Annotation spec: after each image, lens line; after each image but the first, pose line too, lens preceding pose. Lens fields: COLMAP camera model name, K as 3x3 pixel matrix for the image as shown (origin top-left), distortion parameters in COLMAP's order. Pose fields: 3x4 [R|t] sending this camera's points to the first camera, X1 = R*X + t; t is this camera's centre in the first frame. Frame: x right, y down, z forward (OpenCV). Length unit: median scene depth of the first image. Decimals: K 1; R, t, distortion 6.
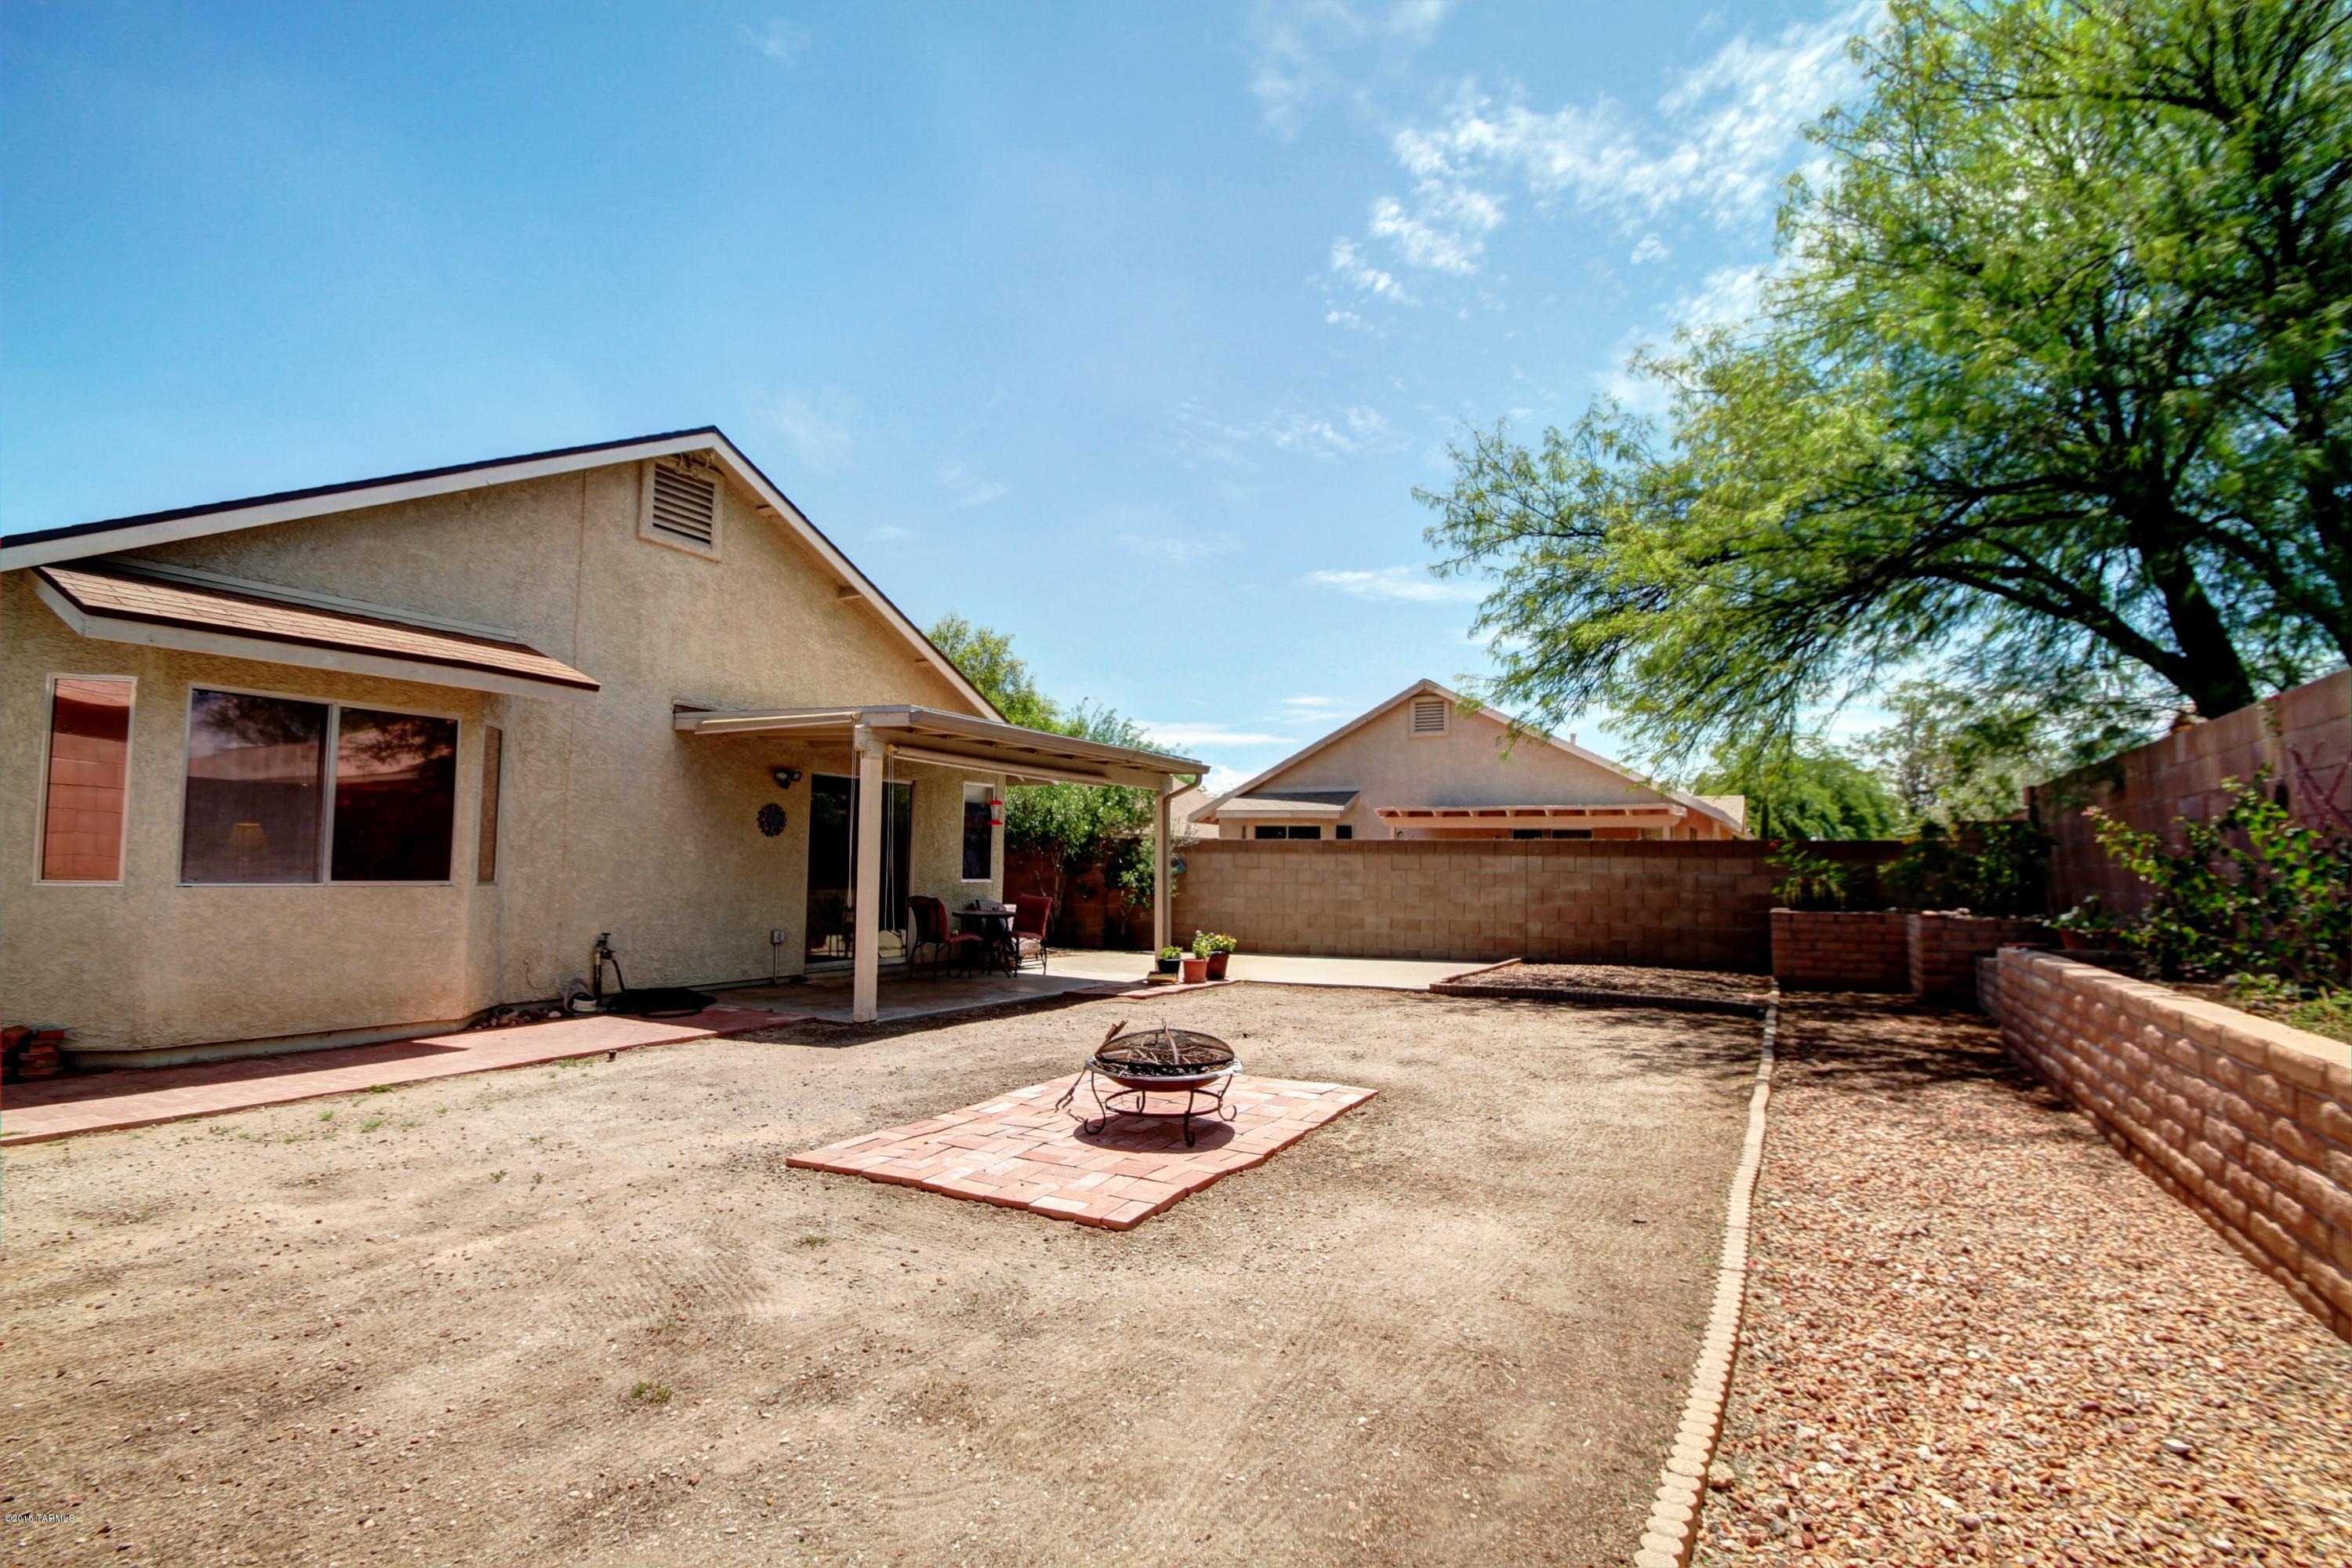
lens RADIAL K [[1085.6, 0, 1183.1], [0, 1085.6, 803.5], [0, 0, 1]] dist [-0.003887, -0.004874]
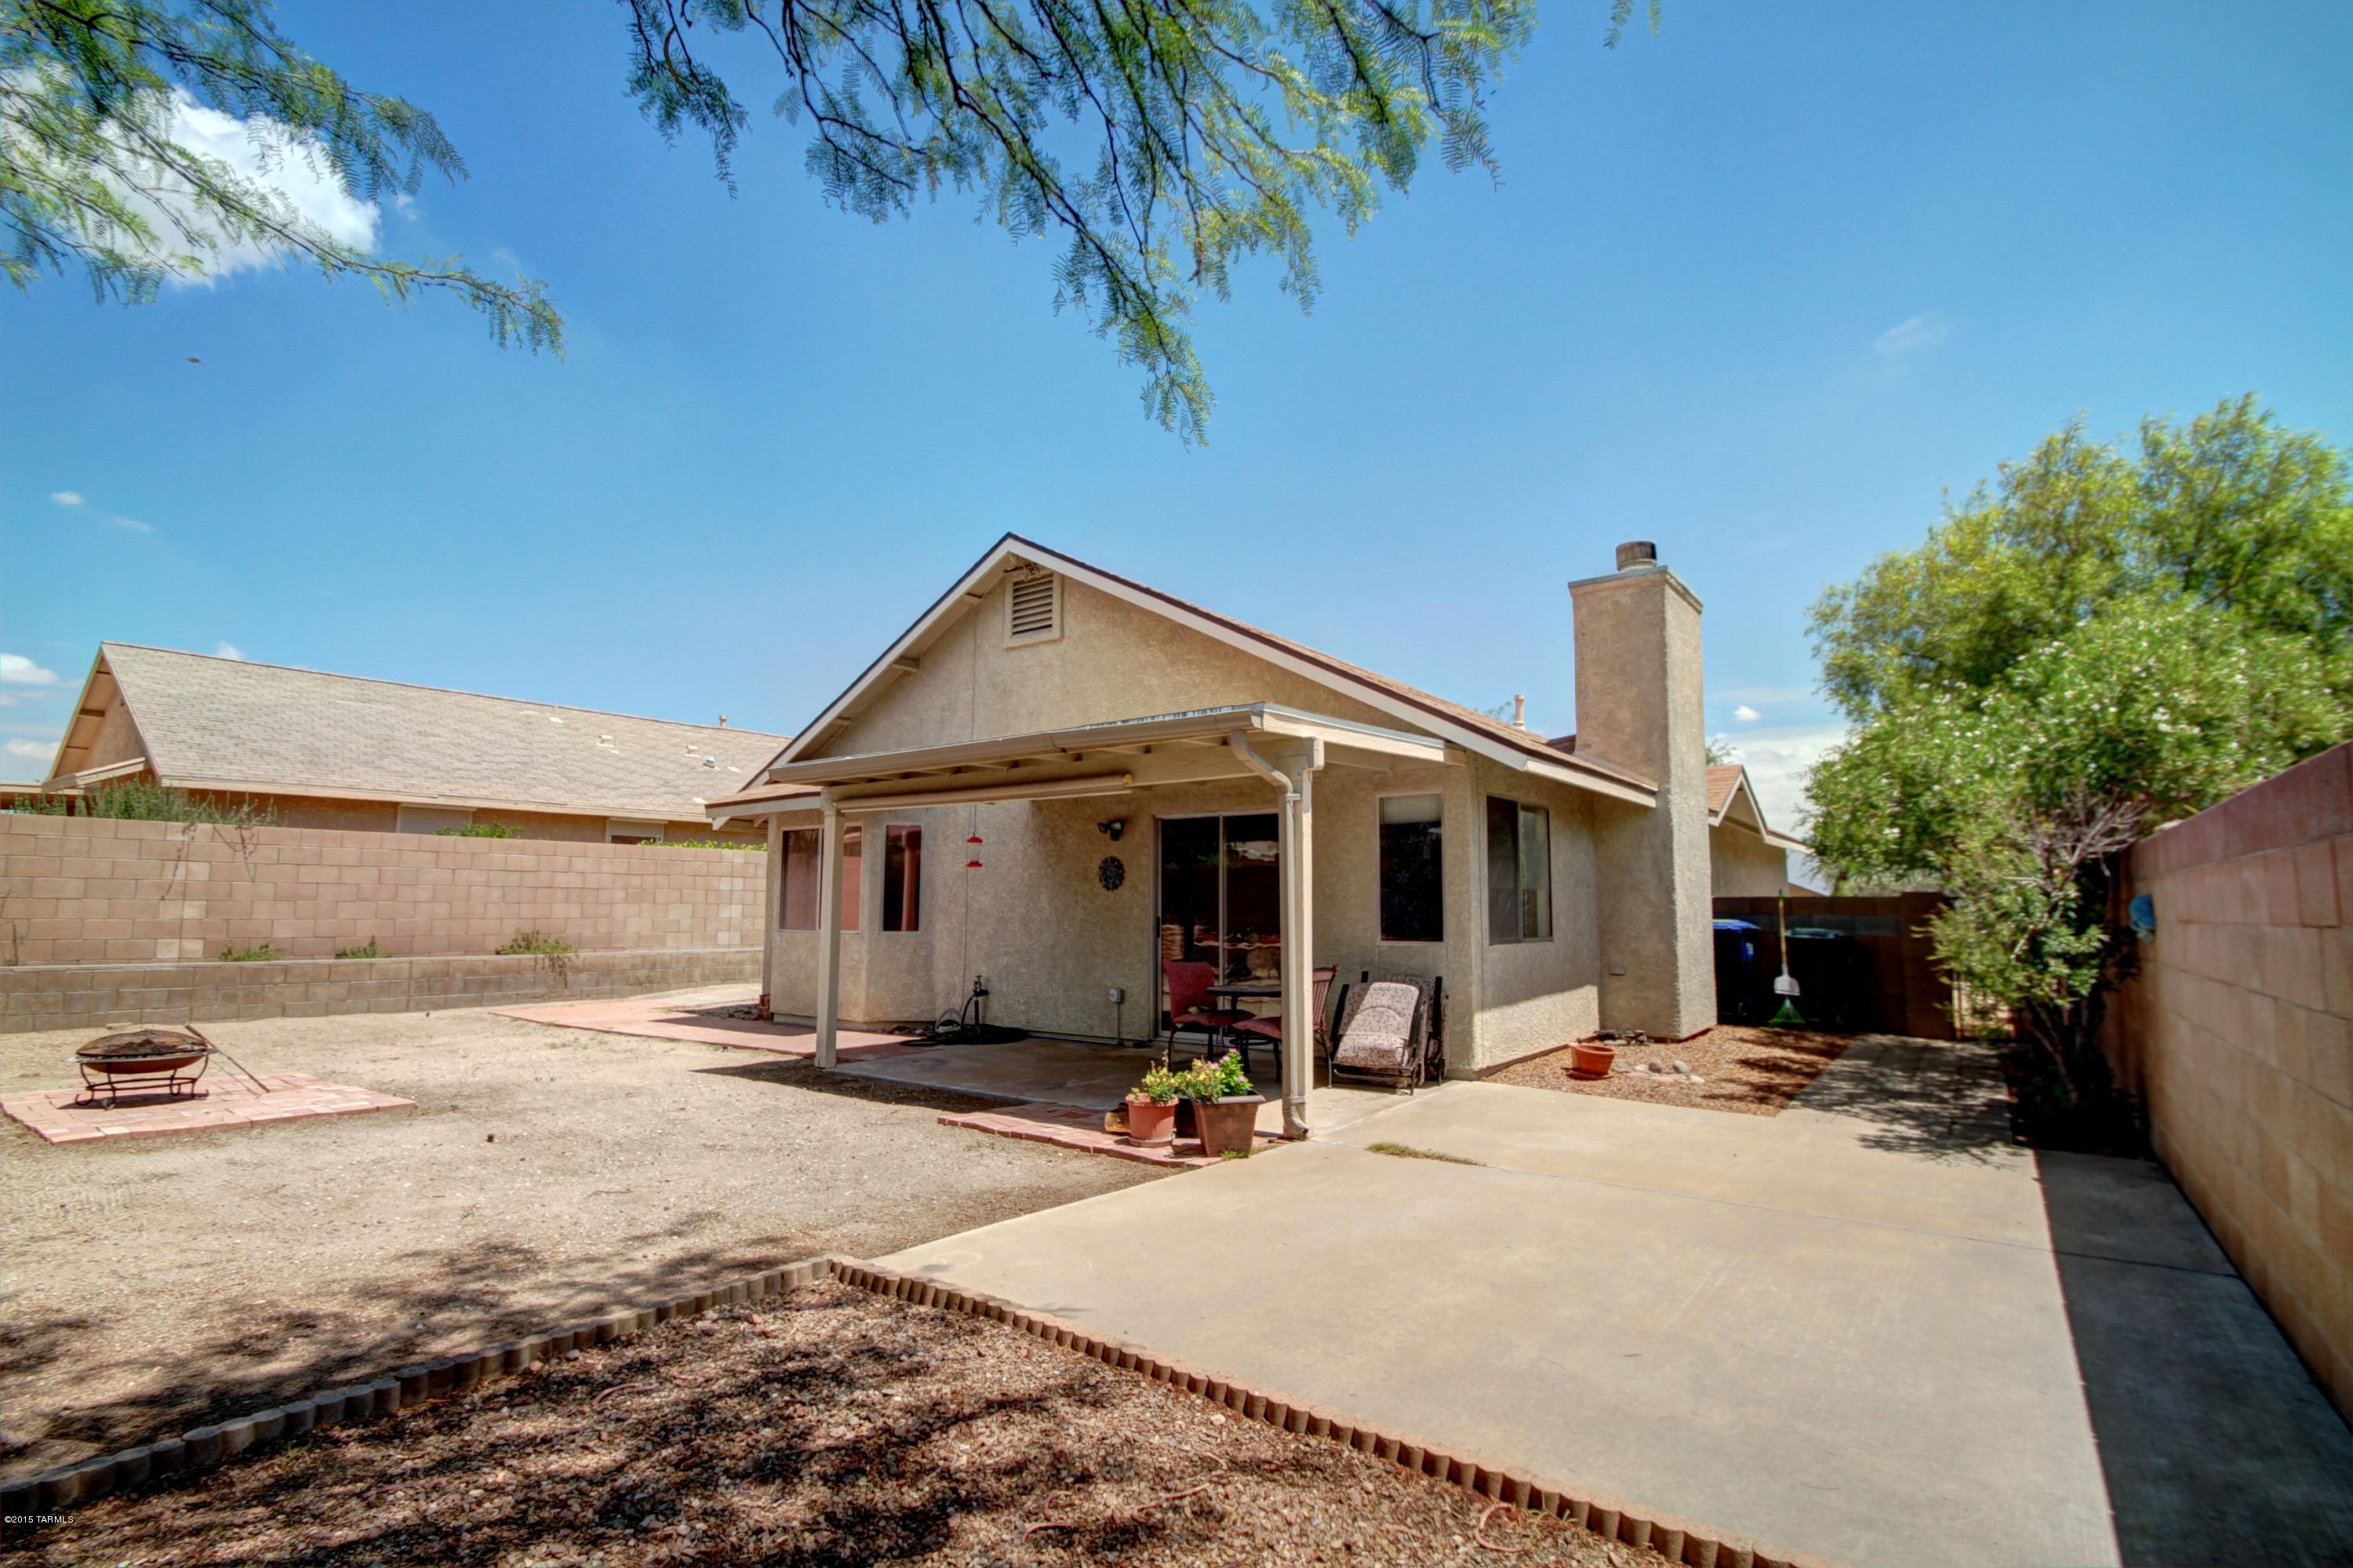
lens RADIAL K [[1086.1, 0, 1178.5], [0, 1086.1, 788.0], [0, 0, 1]] dist [-0.003887, -0.004874]
pose [[-0.120395, -0.127371, -0.984521, 0.584340], [0.052148, 0.989554, -0.134399, 0.073879], [0.991355, -0.067521, -0.112496, 1.184538]]
